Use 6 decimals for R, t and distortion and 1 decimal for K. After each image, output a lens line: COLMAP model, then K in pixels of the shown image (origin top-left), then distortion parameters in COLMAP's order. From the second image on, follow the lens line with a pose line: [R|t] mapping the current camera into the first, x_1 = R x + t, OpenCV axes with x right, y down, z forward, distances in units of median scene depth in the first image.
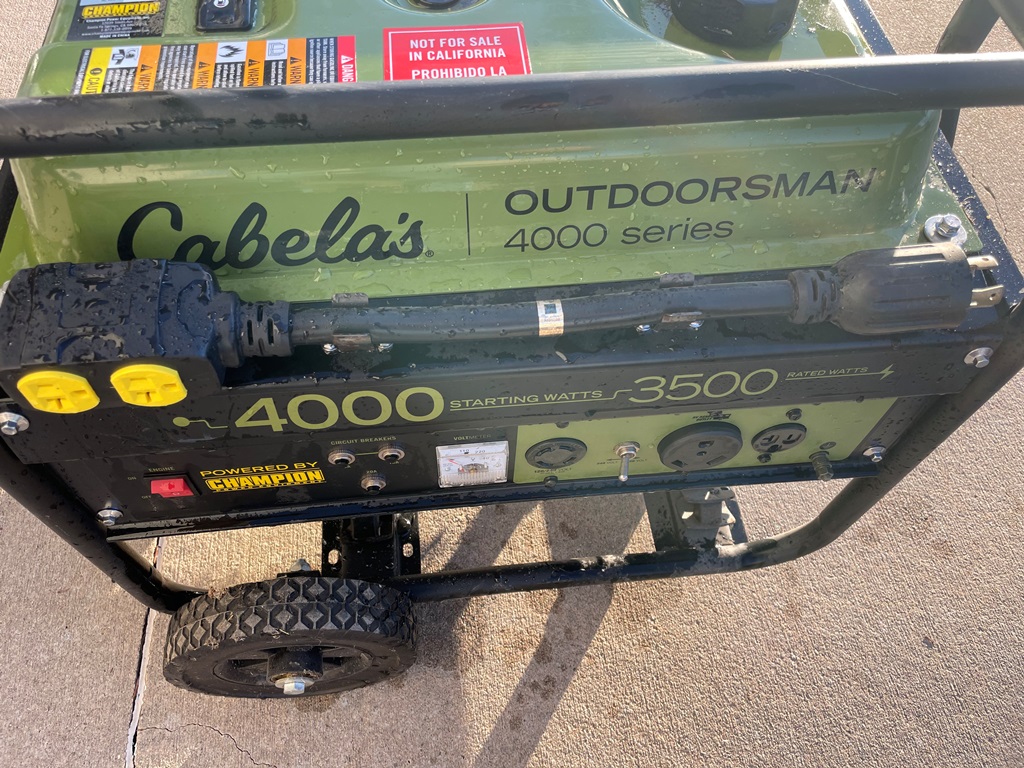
lens RADIAL K [[778.8, 0, 512.0], [0, 778.8, 384.0], [0, 0, 1]] dist [0.067161, -0.116039]
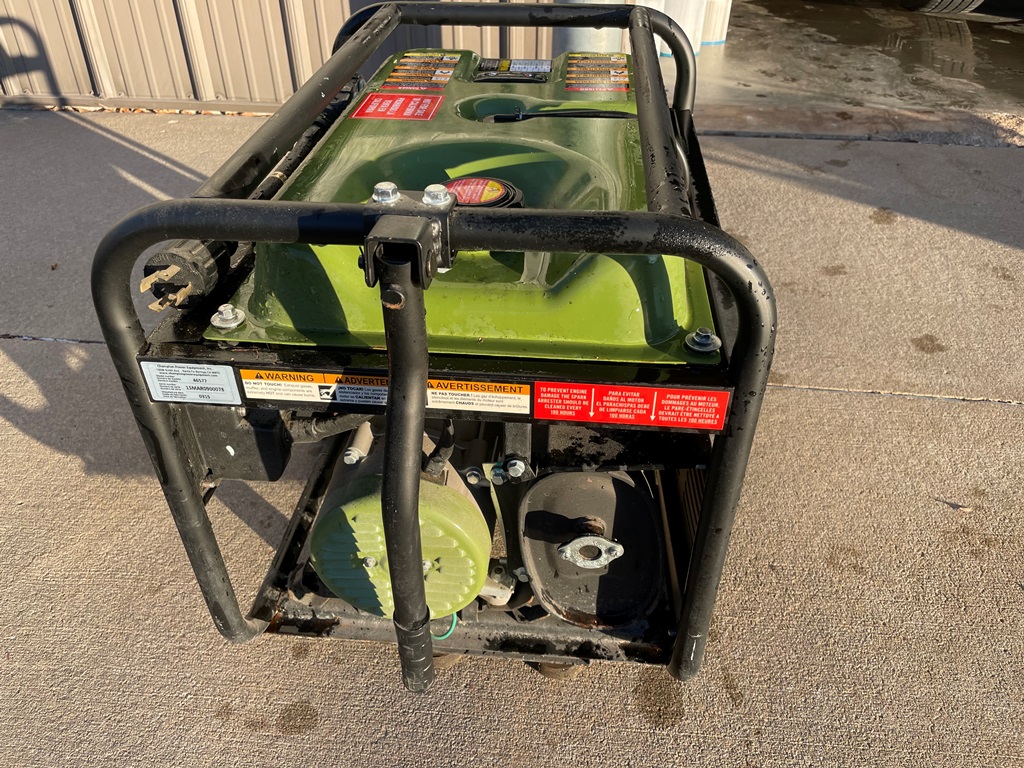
lens RADIAL K [[778.8, 0, 512.0], [0, 778.8, 384.0], [0, 0, 1]] dist [0.067161, -0.116039]
pose [[-0.199484, 0.563514, -0.801660, 1.430126], [-0.842481, 0.319172, 0.433999, -1.008926], [0.500431, 0.761959, 0.411080, 0.726749]]
